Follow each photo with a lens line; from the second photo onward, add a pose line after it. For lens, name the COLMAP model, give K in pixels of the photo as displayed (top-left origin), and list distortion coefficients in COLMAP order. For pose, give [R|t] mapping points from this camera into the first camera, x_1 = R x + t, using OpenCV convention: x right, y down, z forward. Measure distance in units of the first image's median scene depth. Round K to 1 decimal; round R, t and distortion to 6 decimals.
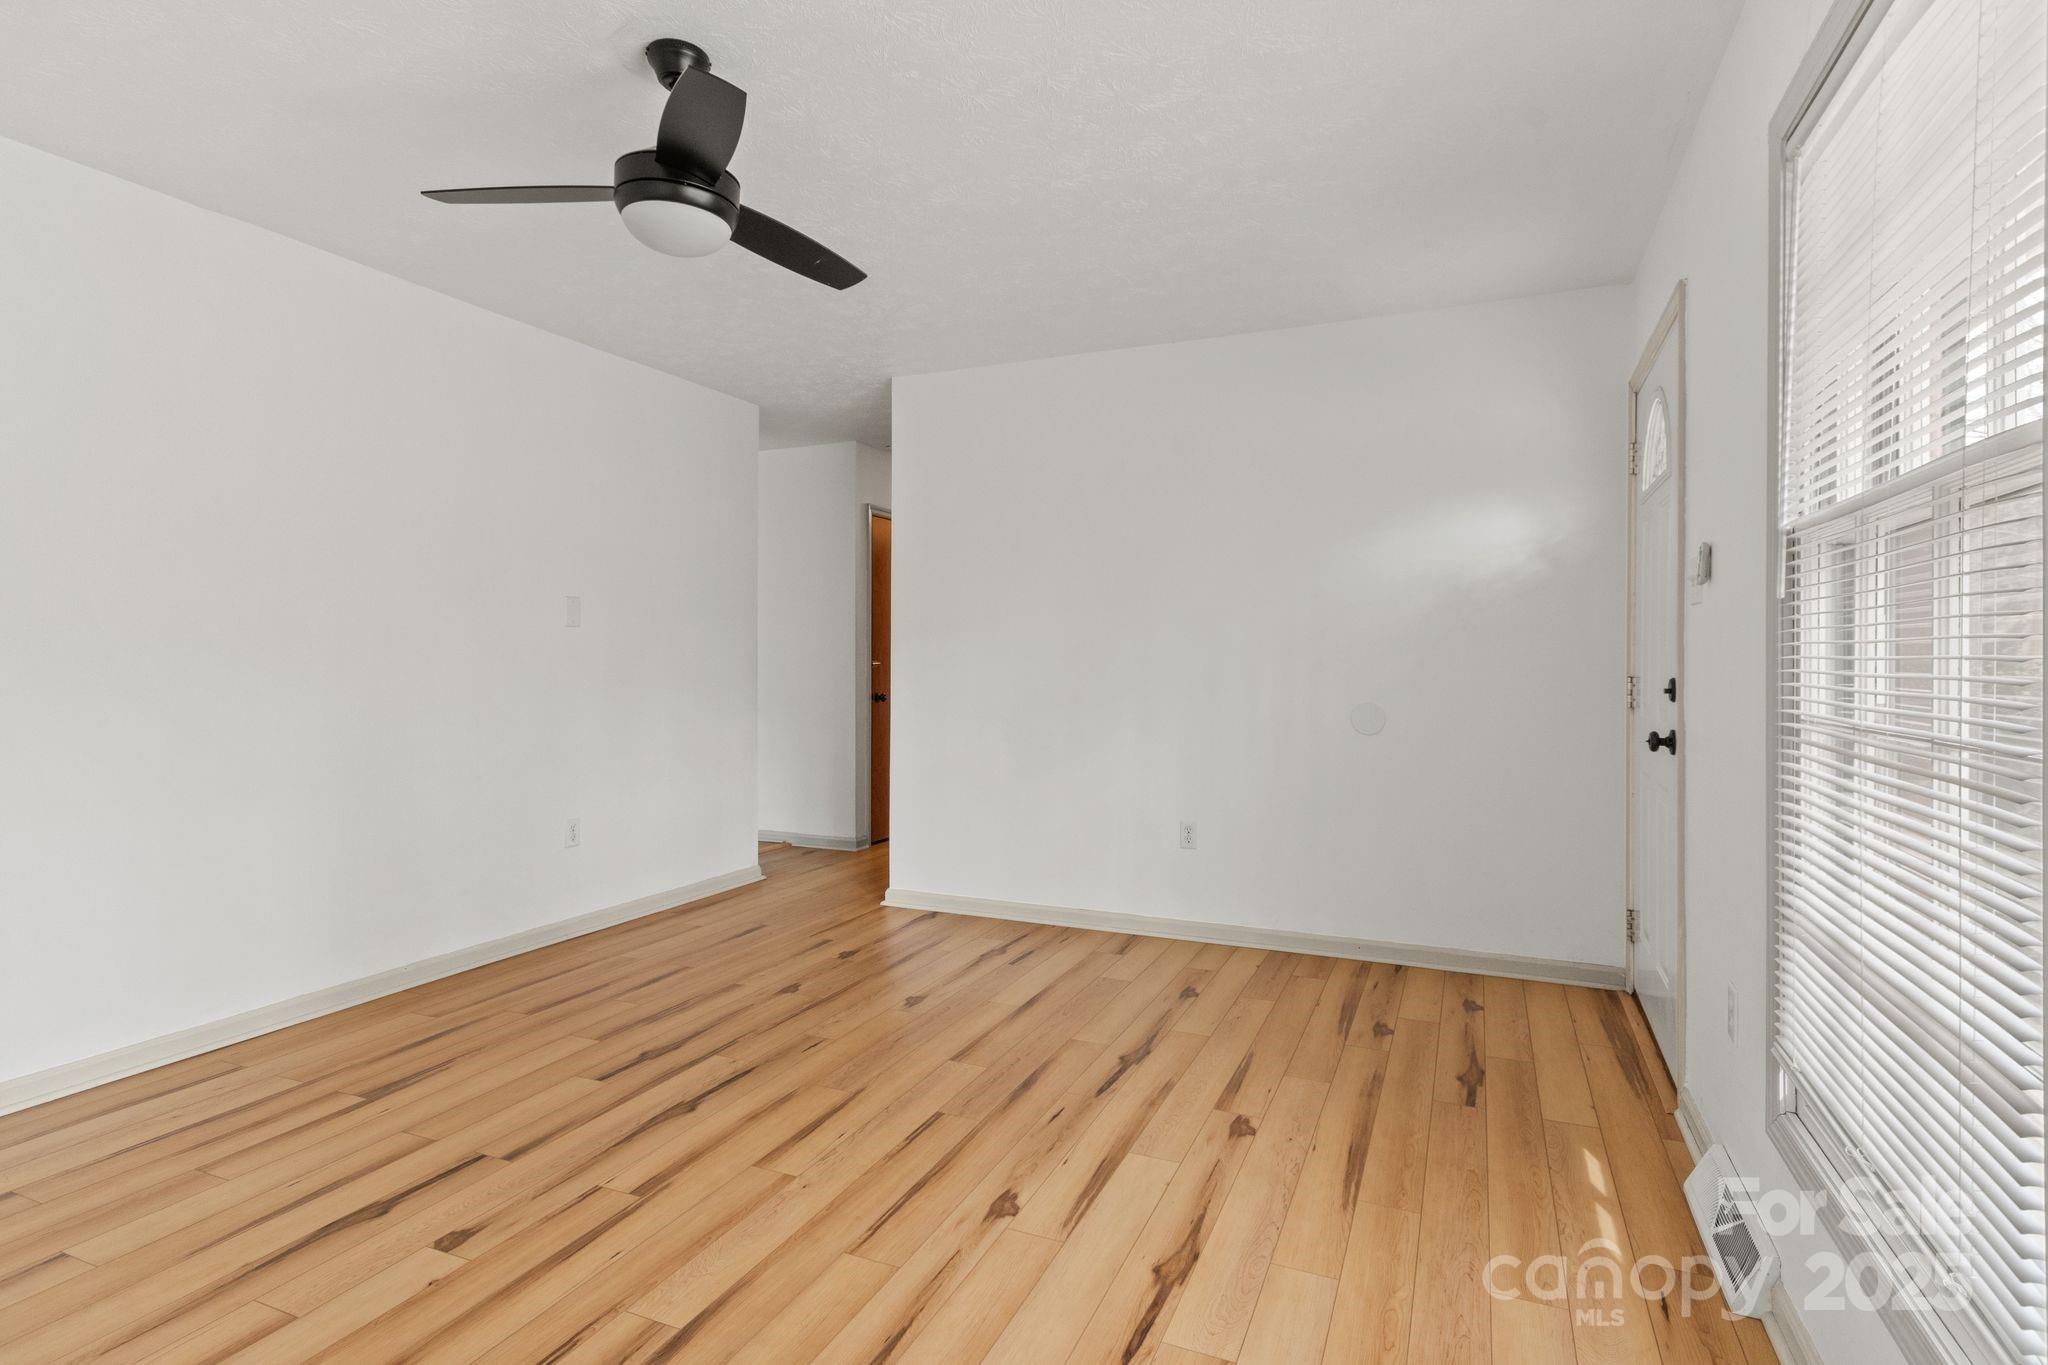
lens RADIAL K [[1027.6, 0, 1018.9], [0, 1027.6, 666.8], [0, 0, 1]] dist [0.016973, -0.001794]
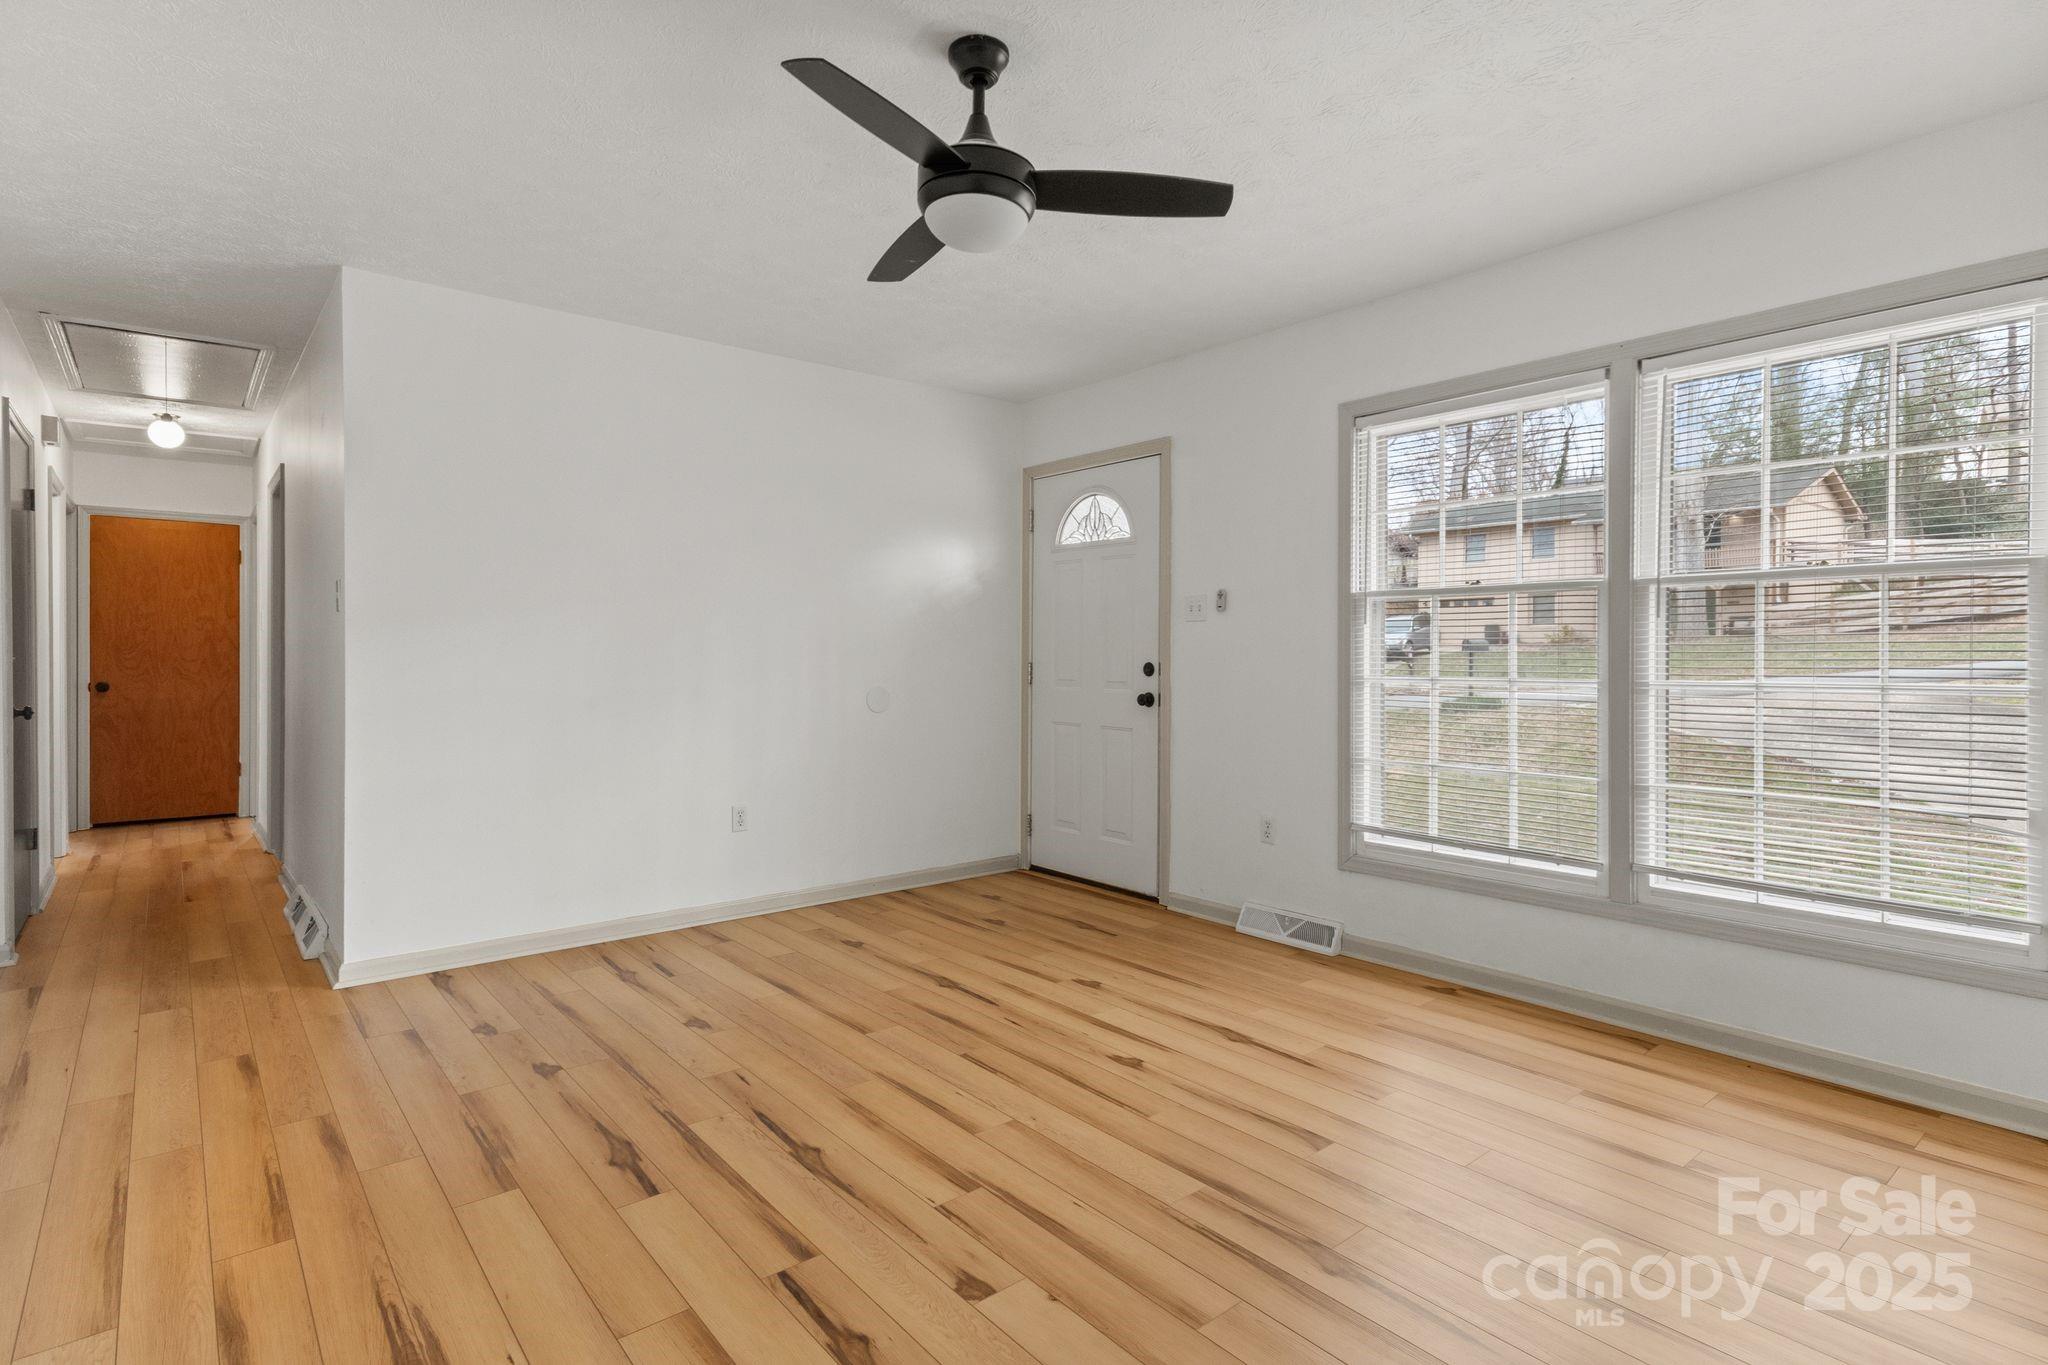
lens RADIAL K [[1027.6, 0, 1017.2], [0, 1027.6, 676.2], [0, 0, 1]] dist [0.016973, -0.001794]
pose [[0.447587, -0.022103, 0.893967, -0.945921], [0.003812, 0.999733, 0.022809, -0.008876], [-0.894232, -0.006802, 0.447551, 0.395019]]
